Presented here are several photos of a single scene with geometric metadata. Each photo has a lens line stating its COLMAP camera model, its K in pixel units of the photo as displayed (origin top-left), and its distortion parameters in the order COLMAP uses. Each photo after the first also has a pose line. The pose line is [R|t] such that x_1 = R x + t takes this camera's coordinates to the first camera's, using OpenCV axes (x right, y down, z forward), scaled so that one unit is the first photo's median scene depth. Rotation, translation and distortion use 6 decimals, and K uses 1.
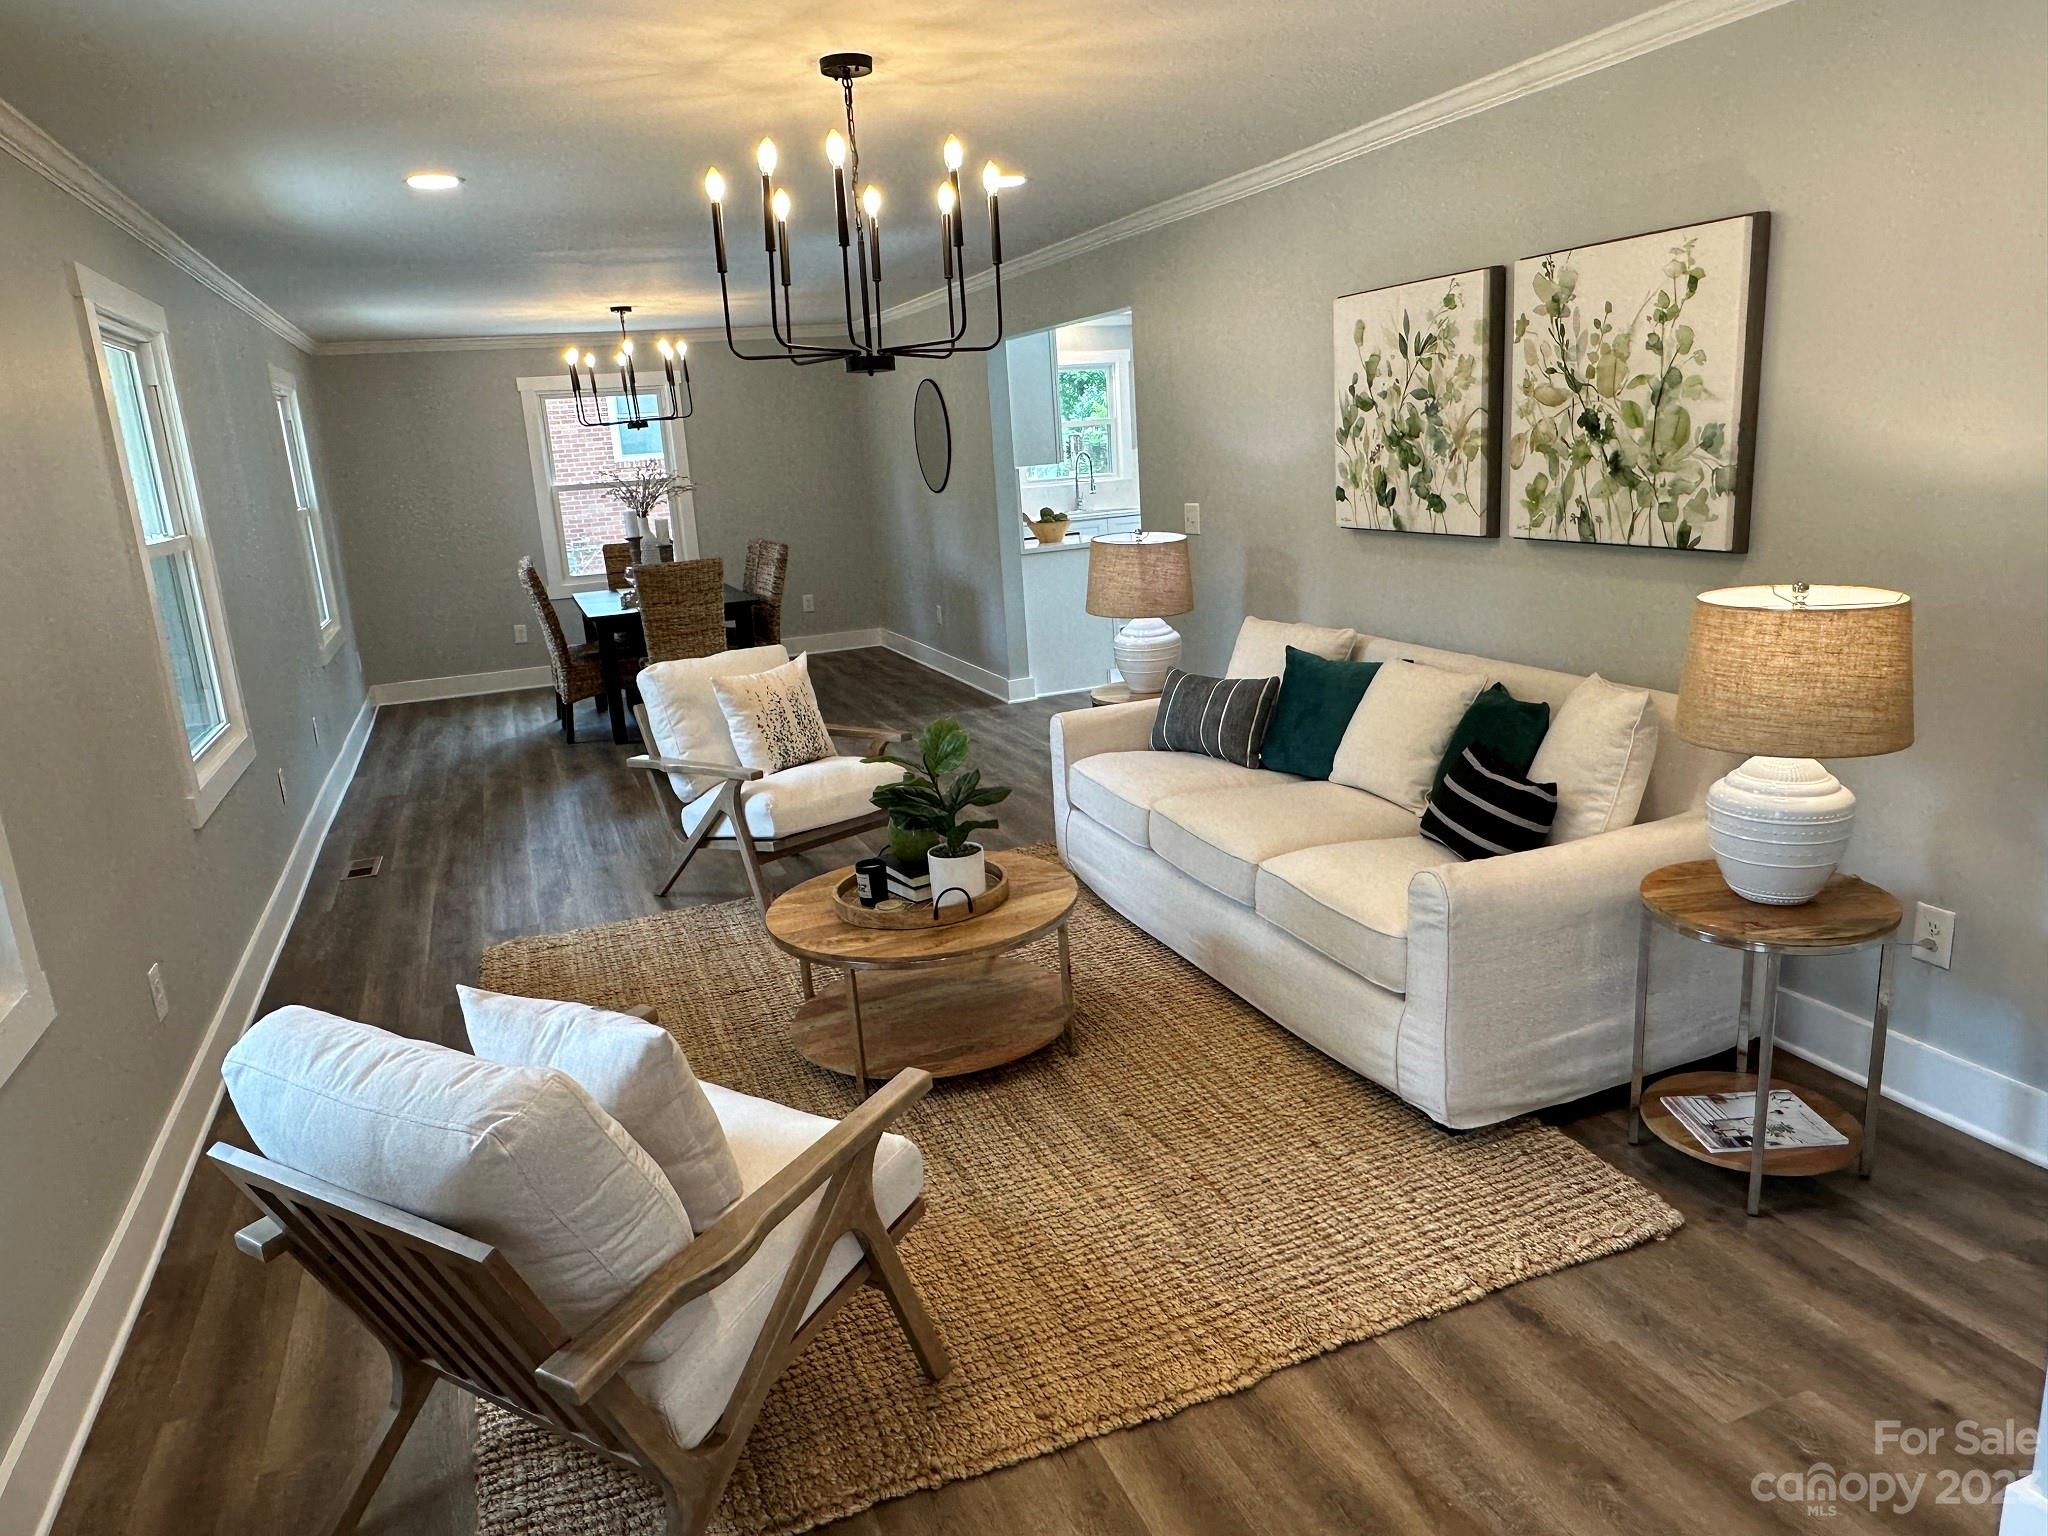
lens RADIAL K [[1382.2, 0, 1035.6], [0, 1382.2, 786.6], [0, 0, 1]] dist [-0.011691, 0.002515]
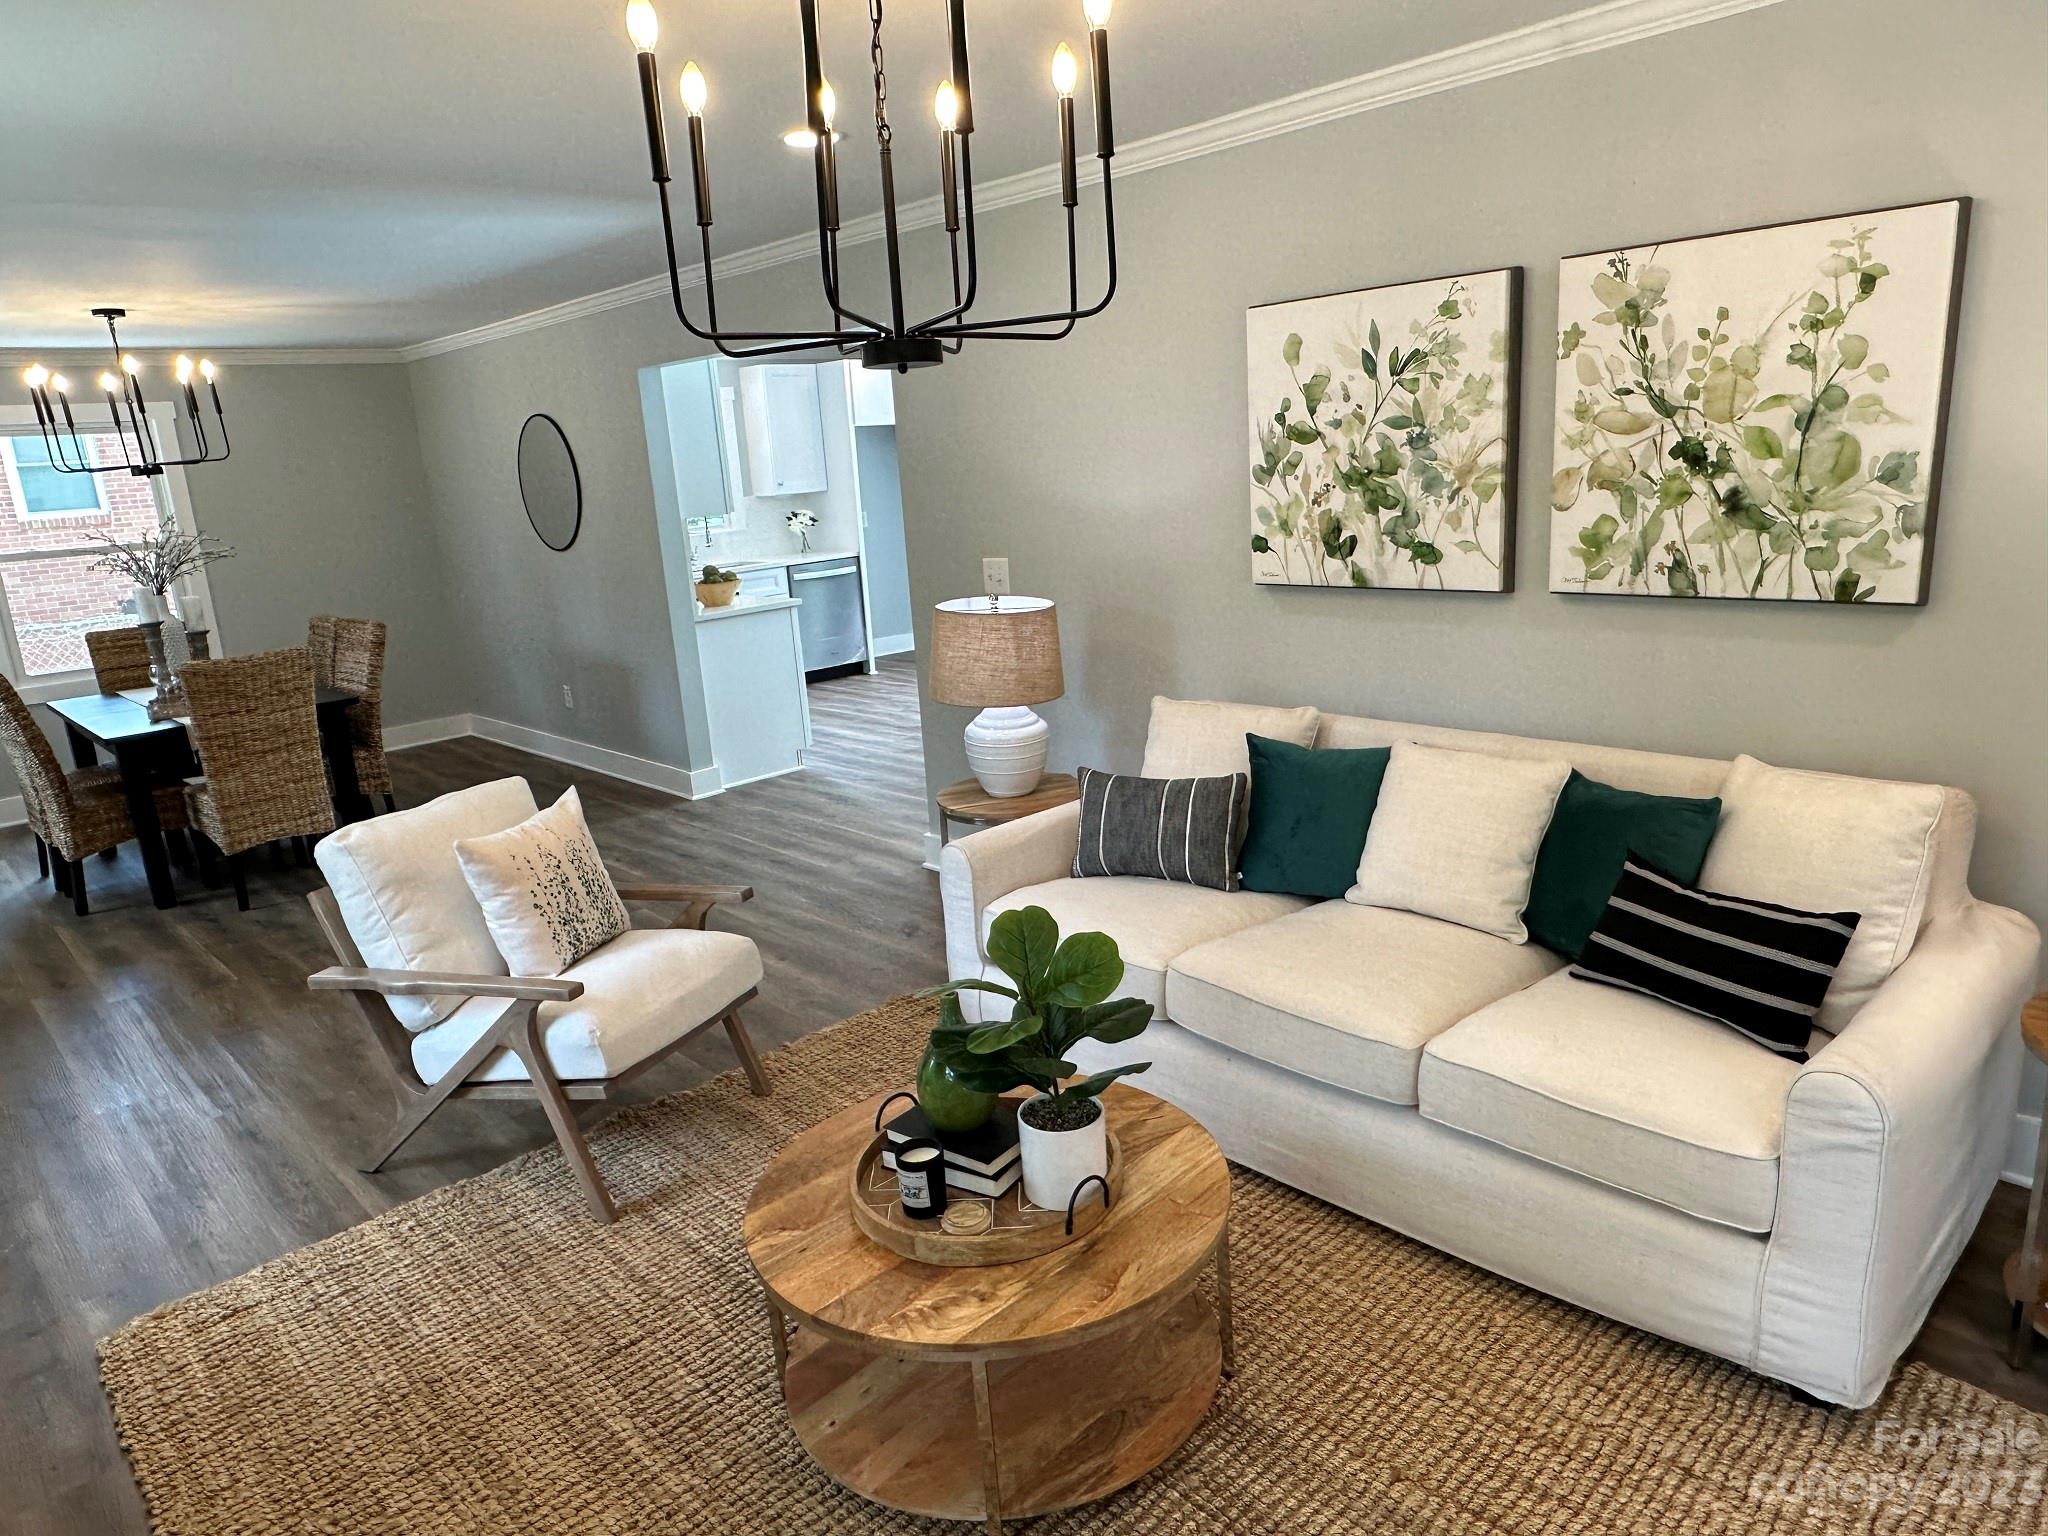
lens RADIAL K [[1316.5, 0, 1019.3], [0, 1316.5, 782.2], [0, 0, 1]] dist [0.000606, -0.005762]
pose [[0.928182, -0.089916, 0.361100, -0.258617], [0.099346, 0.995024, -0.007597, -0.094693], [-0.358620, 0.042925, 0.932496, 0.388322]]
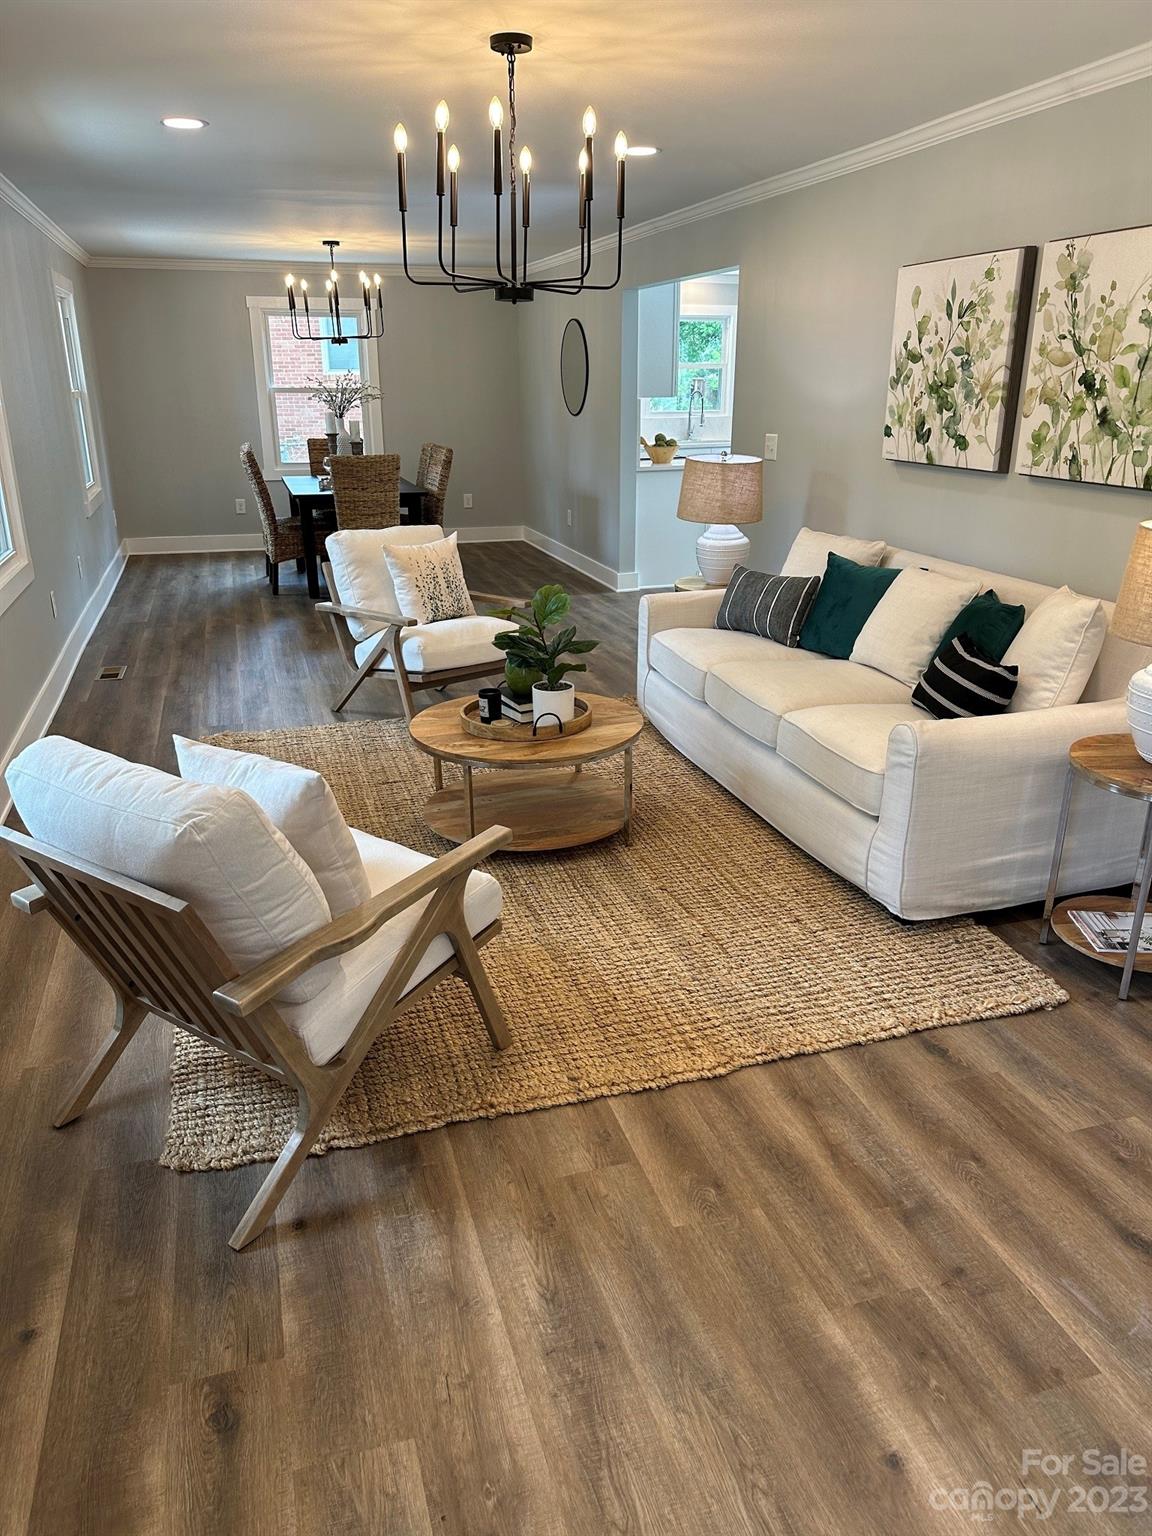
lens RADIAL K [[1094.8, 0, 586.4], [0, 1094.8, 784.2], [0, 0, 1]] dist [0.051747, -0.074527]
pose [[0.995450, 0.084392, -0.044232, 0.025548], [-0.079313, 0.991181, 0.106156, 0.023764], [0.052801, -0.102165, 0.993365, -0.045261]]
